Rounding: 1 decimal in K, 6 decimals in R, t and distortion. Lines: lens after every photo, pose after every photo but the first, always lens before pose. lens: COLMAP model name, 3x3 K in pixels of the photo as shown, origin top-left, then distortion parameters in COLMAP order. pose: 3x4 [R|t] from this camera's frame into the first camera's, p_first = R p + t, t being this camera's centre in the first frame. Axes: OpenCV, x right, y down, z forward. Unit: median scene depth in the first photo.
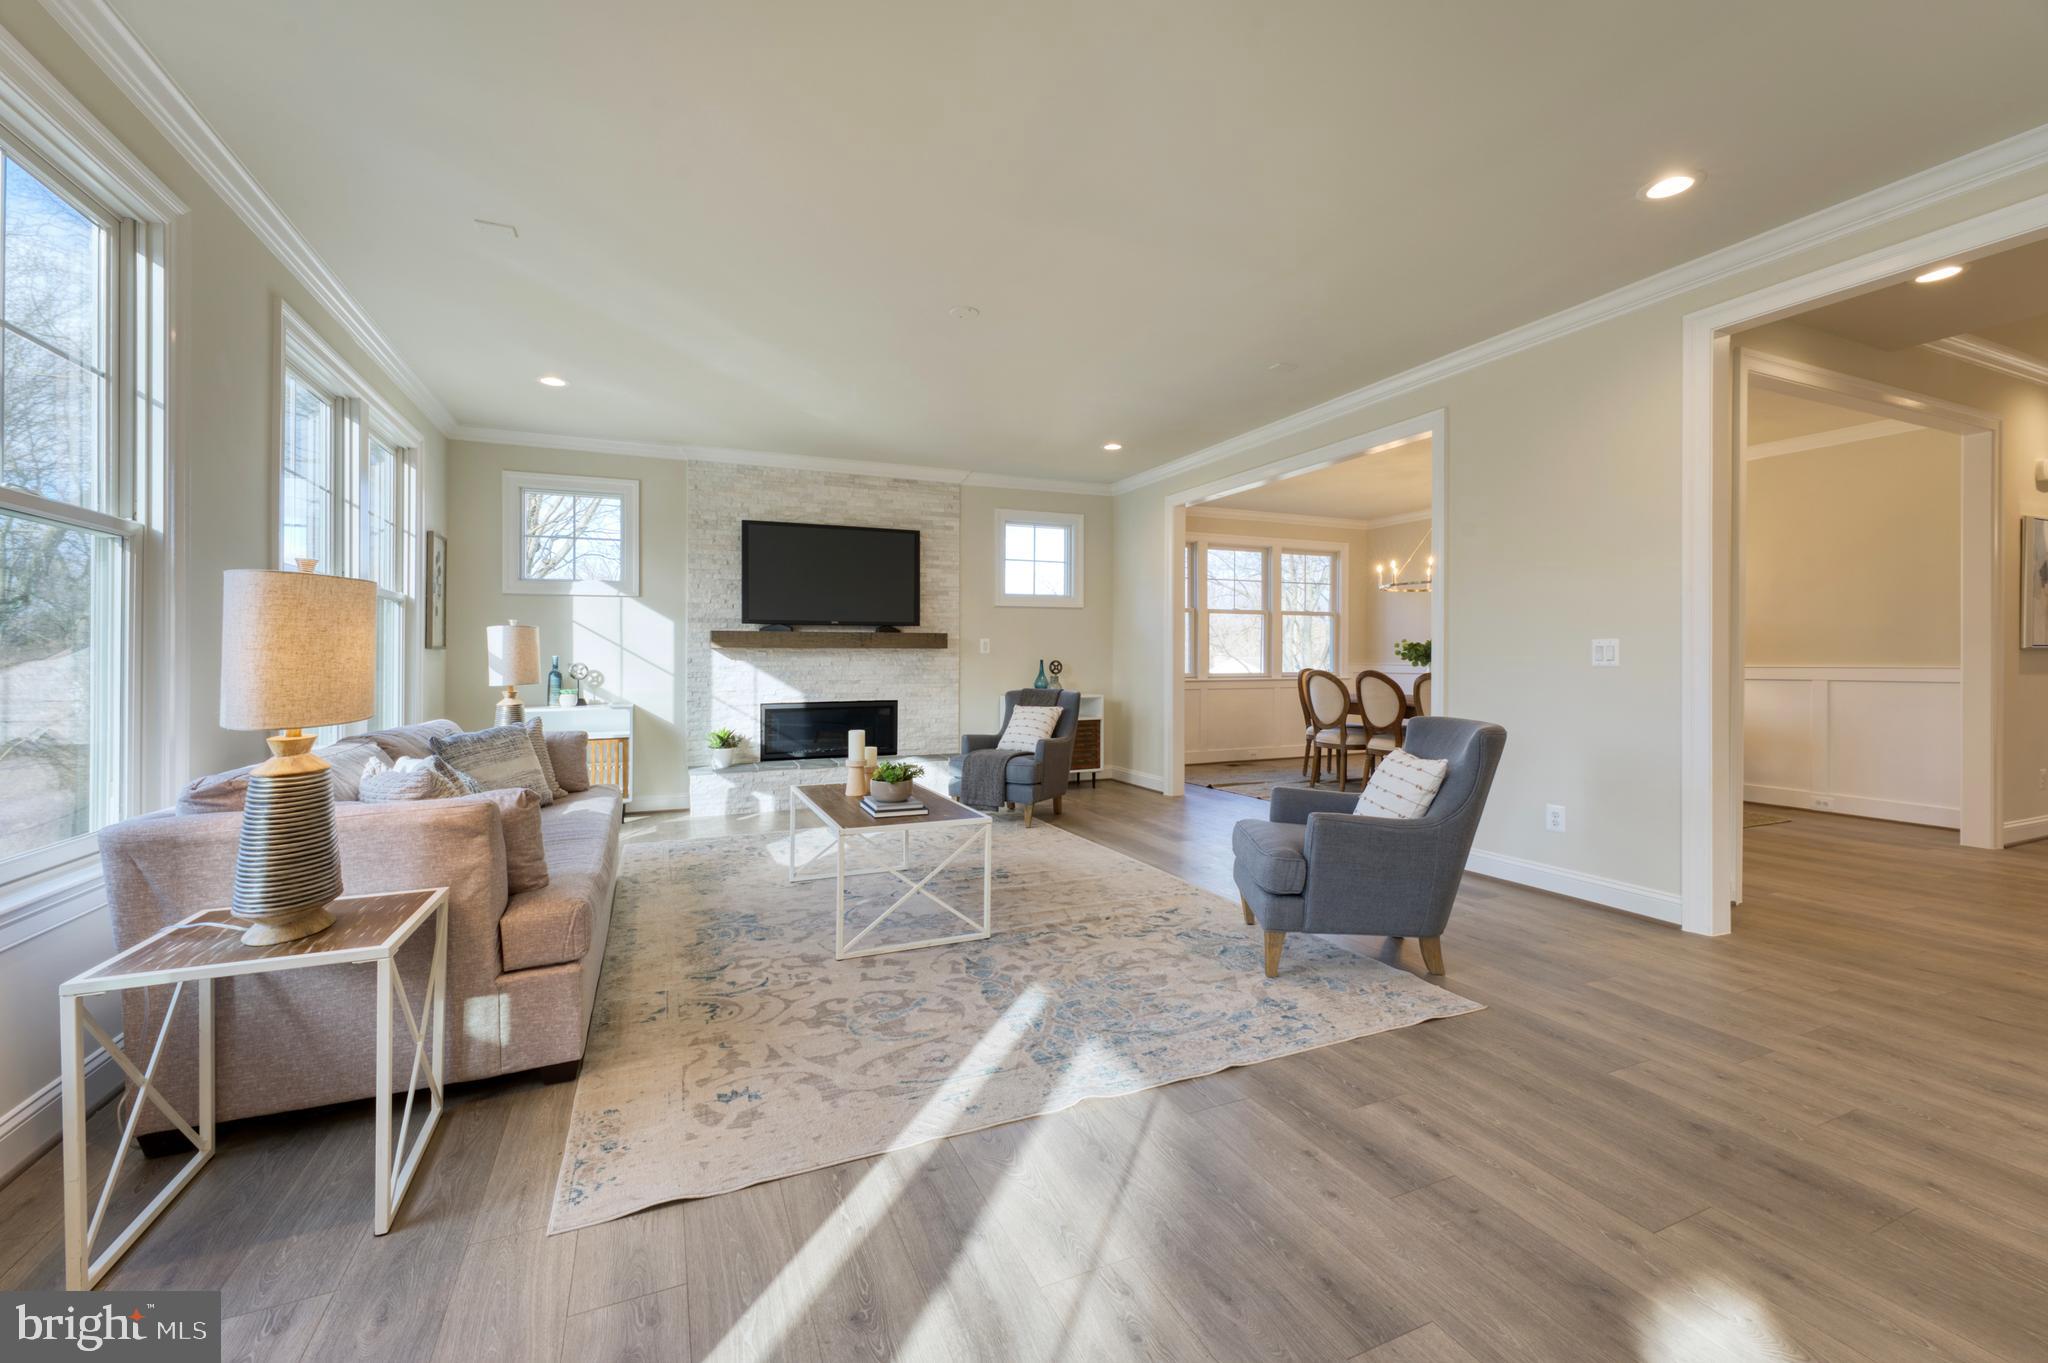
lens RADIAL K [[809.8, 0, 1001.0], [0, 809.8, 656.9], [0, 0, 1]] dist [-0.001098, -0.000143]
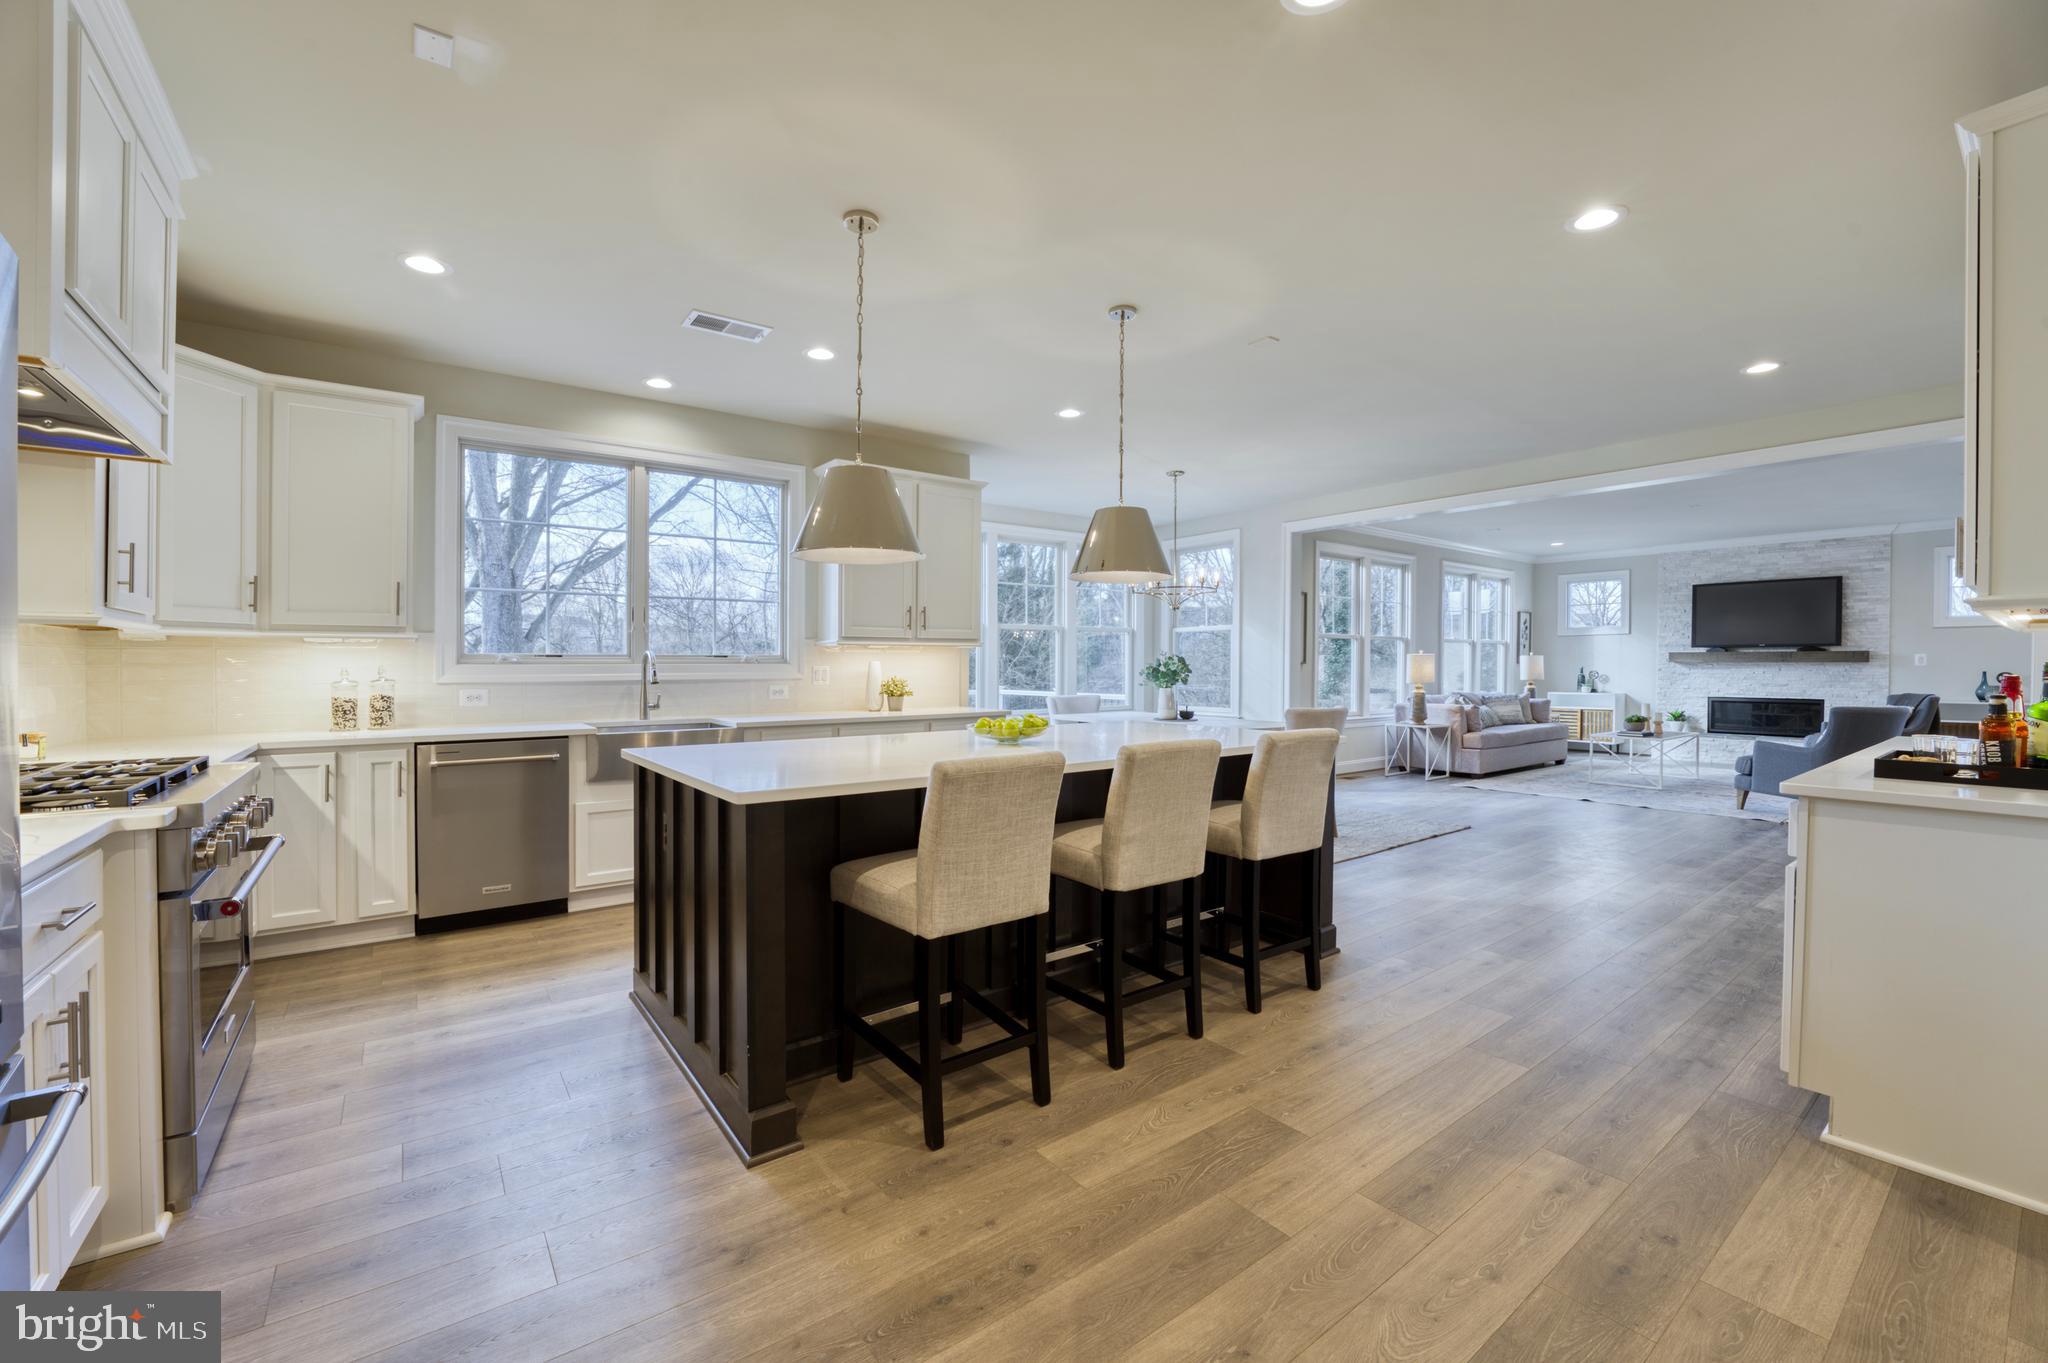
lens RADIAL K [[820.0, 0, 1043.0], [0, 820.0, 671.6], [0, 0, 1]] dist [-0.021364, 0.000150]
pose [[0.249705, 0.011845, -0.968249, 0.982574], [0.002317, 0.999915, 0.012830, -0.017253], [0.968319, -0.005447, 0.249657, -0.720130]]
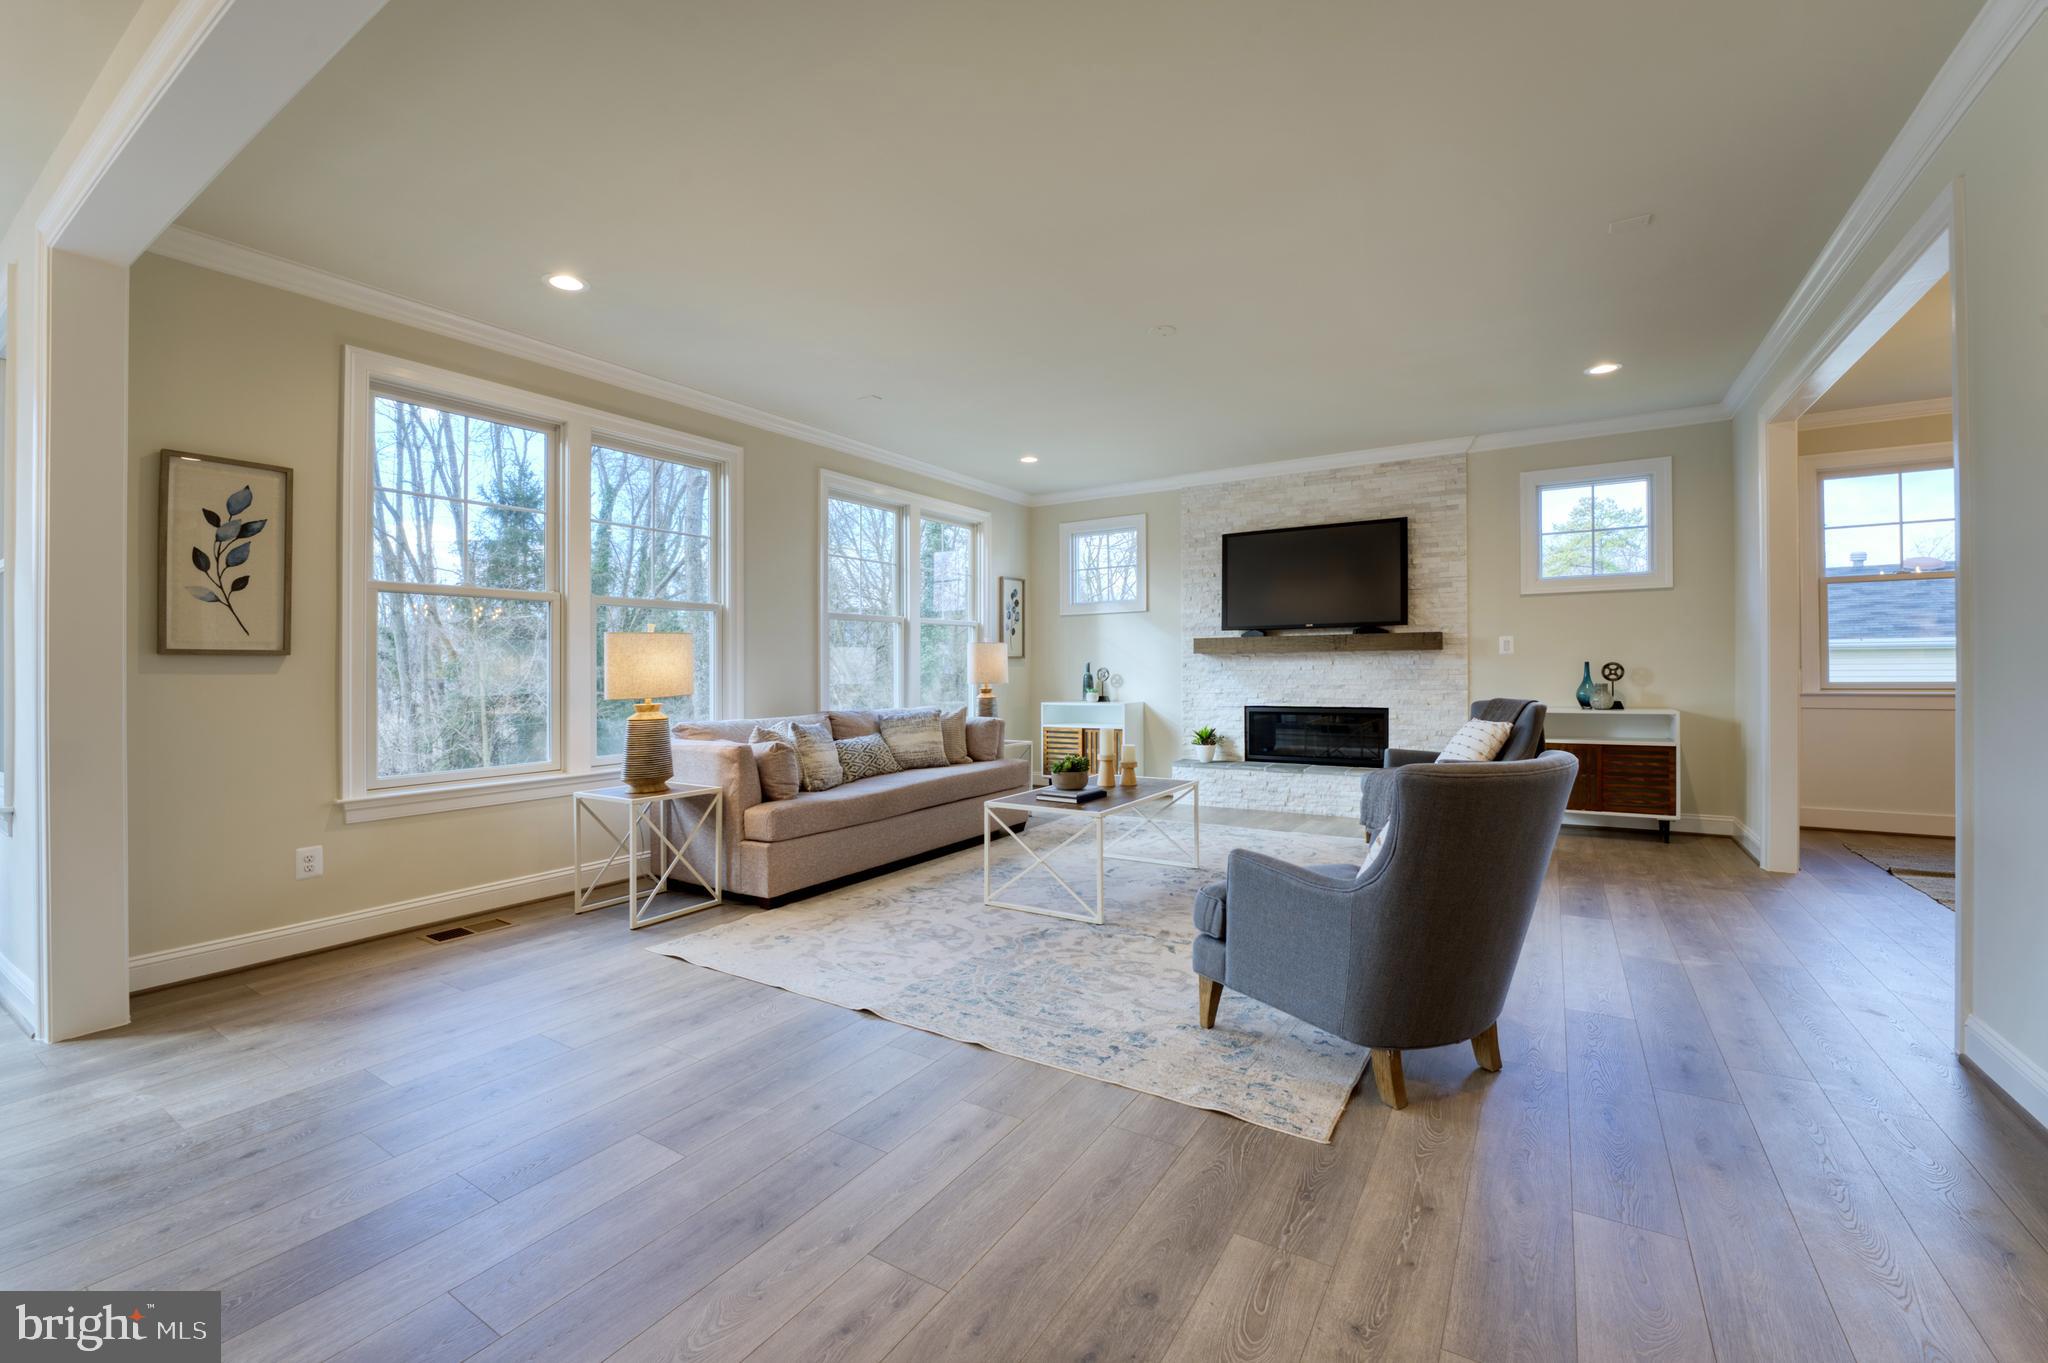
lens RADIAL K [[839.0, 0, 1027.7], [0, 839.0, 663.6], [0, 0, 1]] dist [-0.019089, -0.000100]
pose [[0.574931, -0.005992, -0.818180, 0.457167], [0.010598, 0.999944, 0.000124, -0.000558], [0.818134, -0.008742, 0.574962, 0.153184]]
